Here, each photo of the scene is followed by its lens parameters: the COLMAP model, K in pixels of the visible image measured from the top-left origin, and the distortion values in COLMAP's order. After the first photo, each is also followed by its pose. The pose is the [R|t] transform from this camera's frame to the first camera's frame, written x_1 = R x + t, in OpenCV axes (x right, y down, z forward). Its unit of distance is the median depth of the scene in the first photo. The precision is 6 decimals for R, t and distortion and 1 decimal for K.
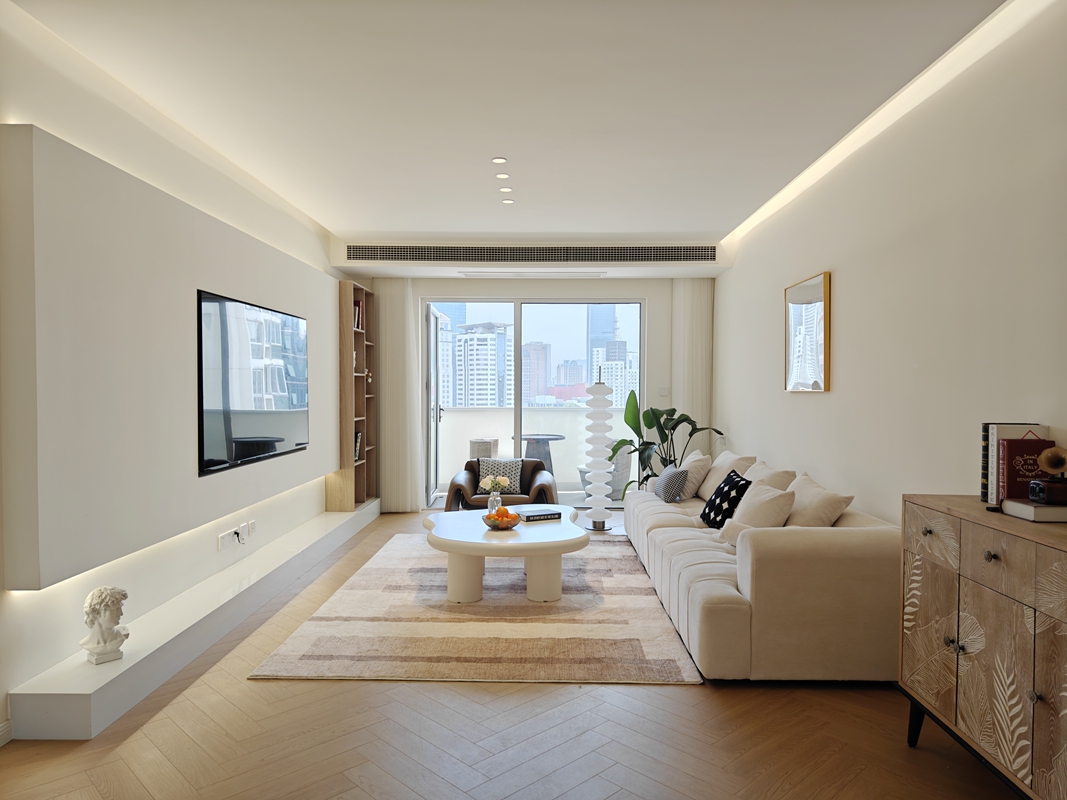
lens RADIAL K [[726.8, 0, 535.6], [0, 726.8, 402.2], [0, 0, 1]] dist [0.021892, -0.004905]
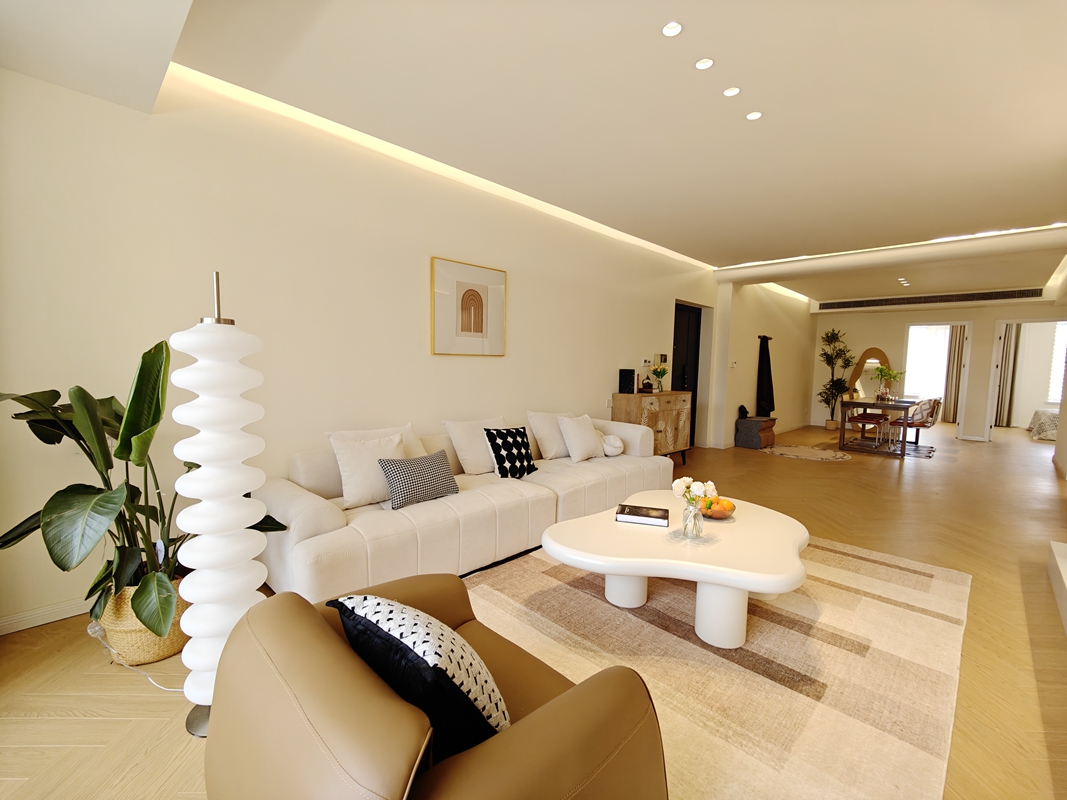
lens RADIAL K [[464.5, 0, 535.4], [0, 464.5, 400.3], [0, 0, 1]] dist [0.028889, -0.018798]
pose [[-0.723165, -0.075766, 0.686507, -0.268760], [-0.008872, 0.994902, 0.100457, -0.018676], [-0.690618, 0.066557, -0.720151, 1.528798]]
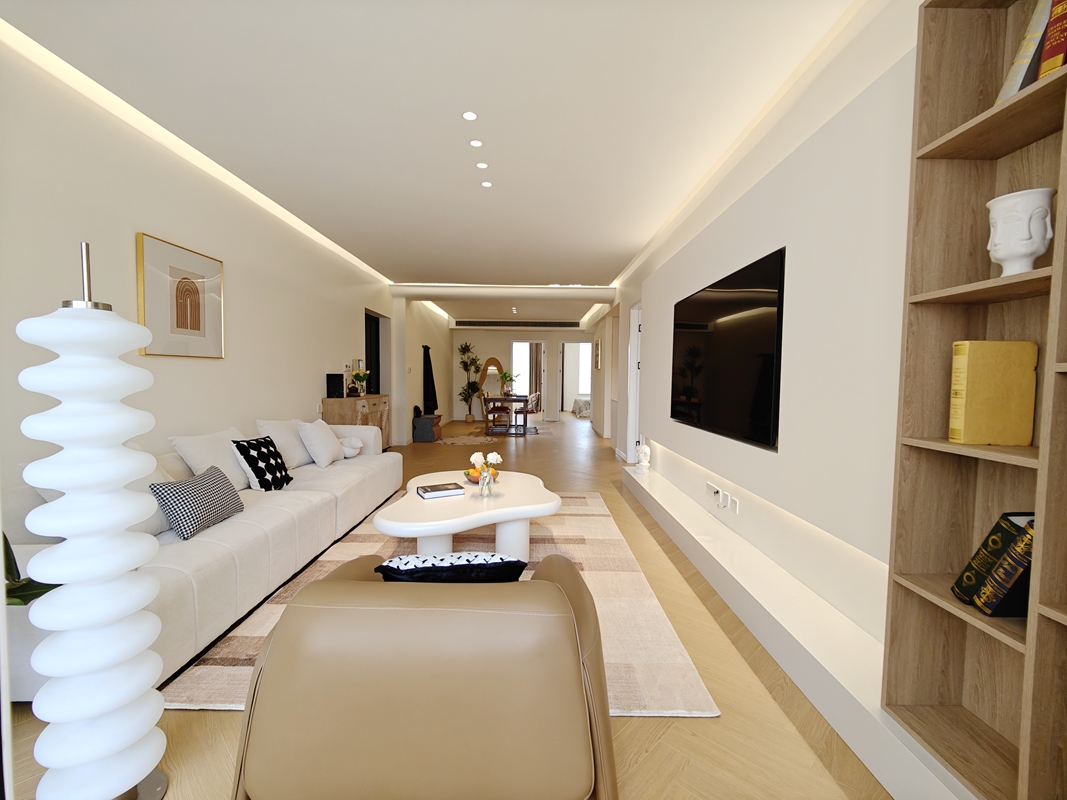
lens RADIAL K [[464.5, 0, 535.4], [0, 464.5, 400.3], [0, 0, 1]] dist [0.028889, -0.018798]
pose [[-0.999728, -0.014305, -0.018447, -0.116392], [-0.015629, 0.997154, 0.073758, -0.009934], [0.017340, 0.074026, -0.997106, 1.708037]]
